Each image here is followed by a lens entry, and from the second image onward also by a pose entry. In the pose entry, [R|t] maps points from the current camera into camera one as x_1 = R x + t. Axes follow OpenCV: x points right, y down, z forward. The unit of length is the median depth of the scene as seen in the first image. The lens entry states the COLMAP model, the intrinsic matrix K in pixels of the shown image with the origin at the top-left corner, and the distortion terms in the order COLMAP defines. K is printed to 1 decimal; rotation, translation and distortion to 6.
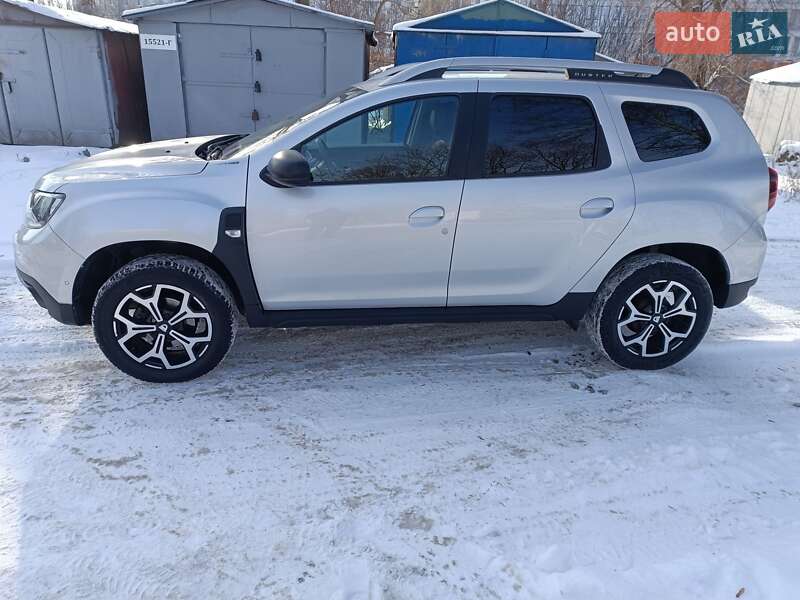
lens RADIAL K [[567.3, 0, 406.3], [0, 567.3, 292.9], [0, 0, 1]] dist [0.037921, -0.031954]
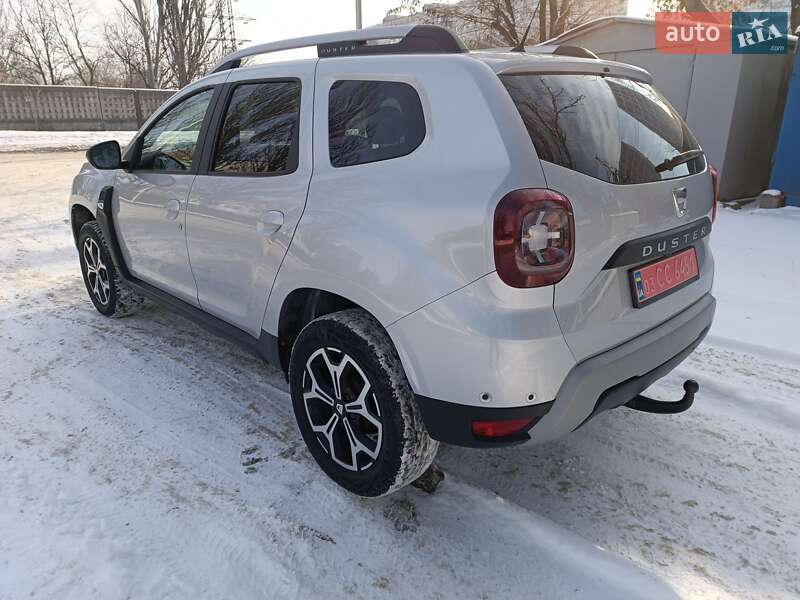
lens RADIAL K [[567.3, 0, 401.0], [0, 567.3, 294.5], [0, 0, 1]] dist [0.037921, -0.031954]
pose [[0.594795, 0.204907, -0.777324, 0.979680], [-0.262103, 0.963559, 0.053443, -0.135318], [0.759948, 0.171951, 0.626827, 0.638069]]
